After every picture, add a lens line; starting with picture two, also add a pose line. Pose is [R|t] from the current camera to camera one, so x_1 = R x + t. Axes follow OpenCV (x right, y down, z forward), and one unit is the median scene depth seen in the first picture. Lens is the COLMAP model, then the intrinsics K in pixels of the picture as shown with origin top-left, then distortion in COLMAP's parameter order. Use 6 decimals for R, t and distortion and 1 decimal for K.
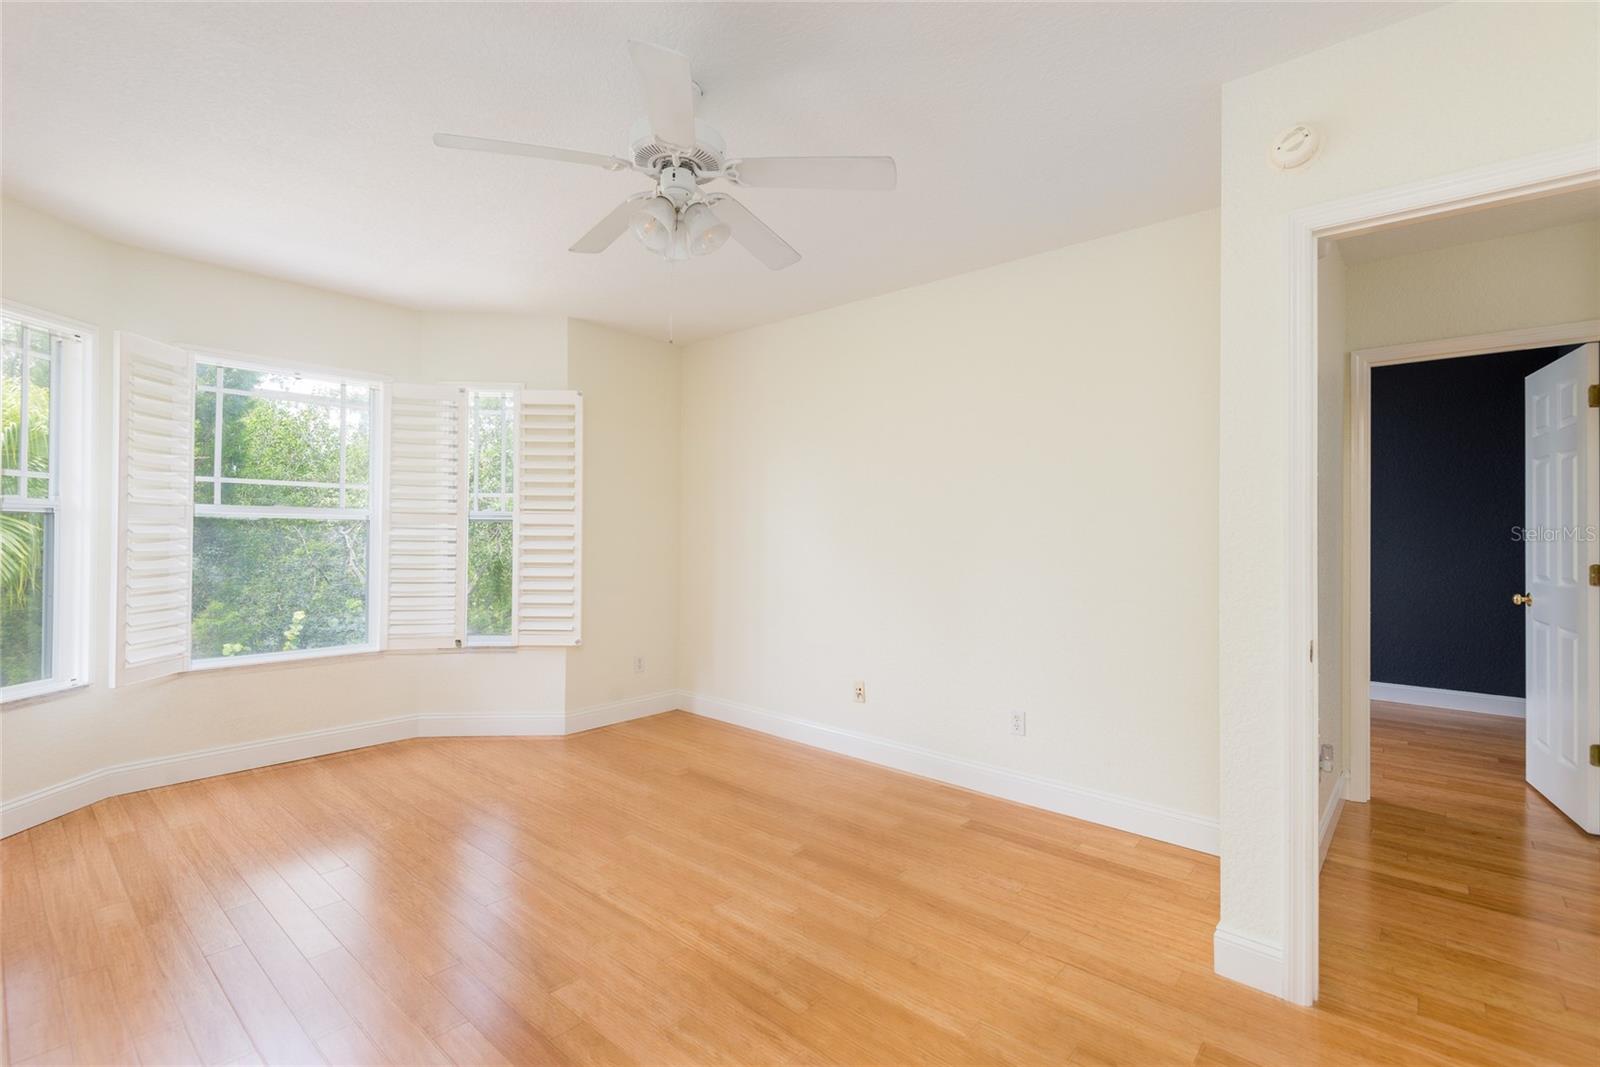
lens RADIAL K [[720.1, 0, 802.8], [0, 720.1, 522.2], [0, 0, 1]] dist [0.023036, -0.002773]
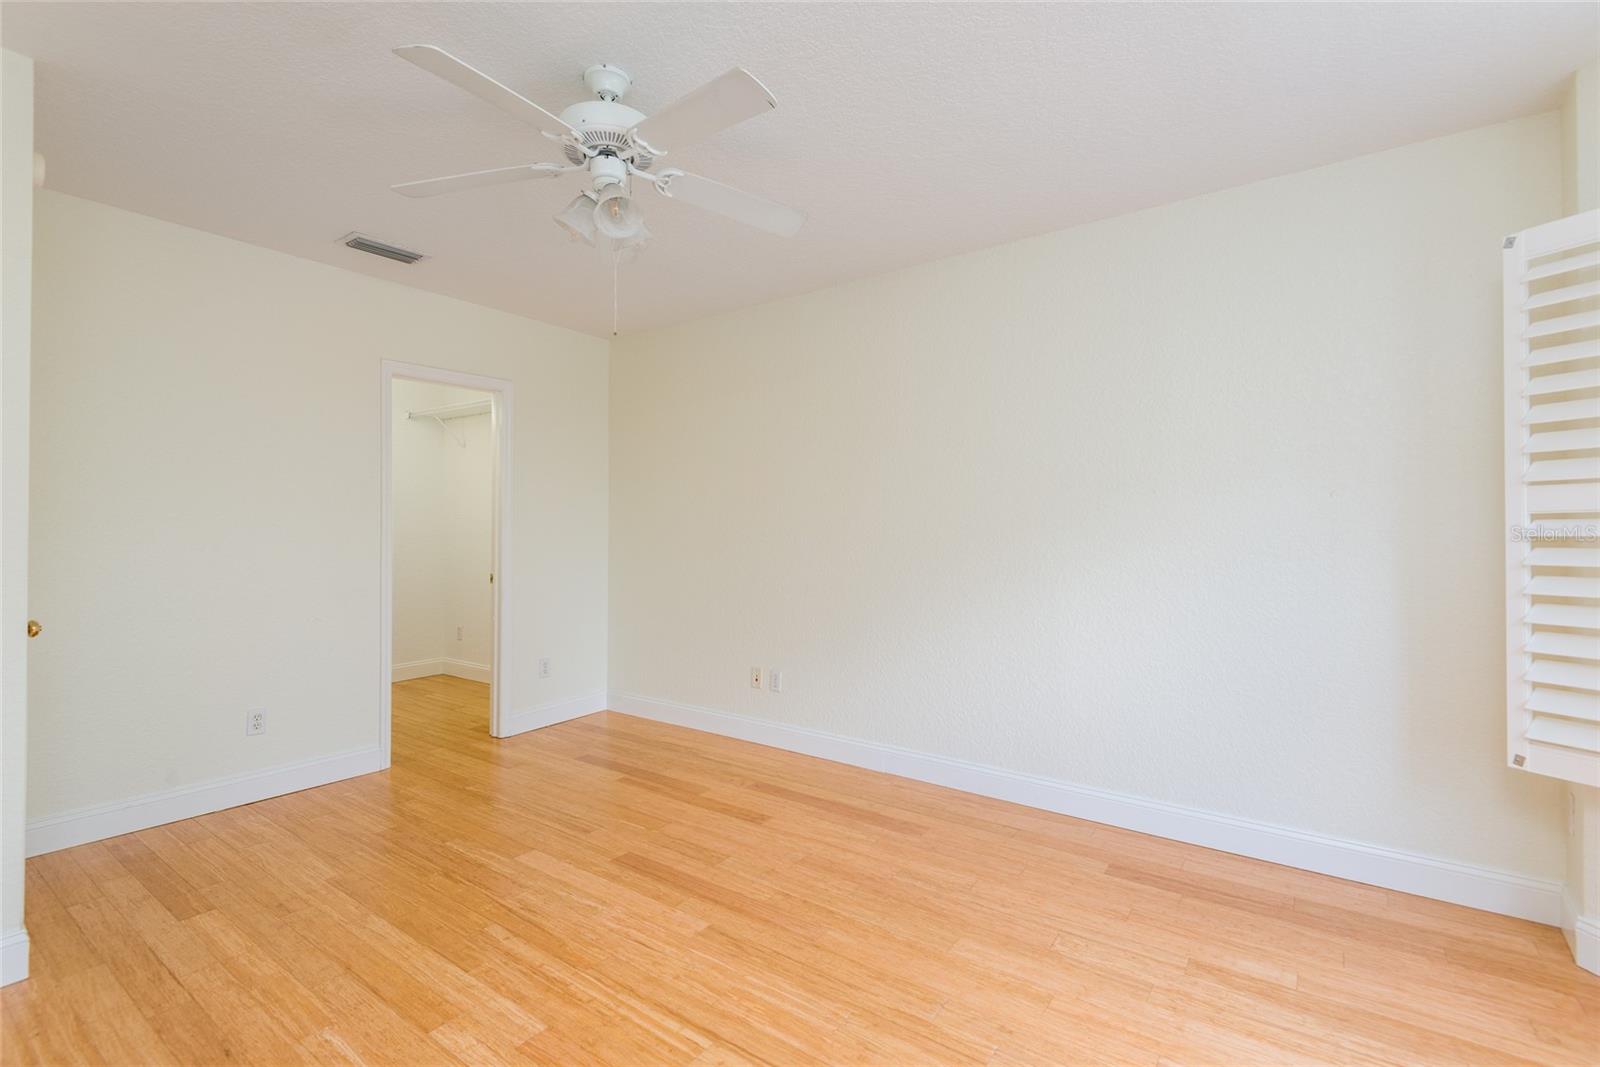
lens RADIAL K [[720.1, 0, 800.0], [0, 720.1, 534.6], [0, 0, 1]] dist [0.023036, -0.002773]
pose [[-0.996461, -0.005104, -0.083904, -0.373599], [-0.004246, 0.999937, -0.010397, 0.035250], [0.083951, -0.010004, -0.996420, 2.082655]]
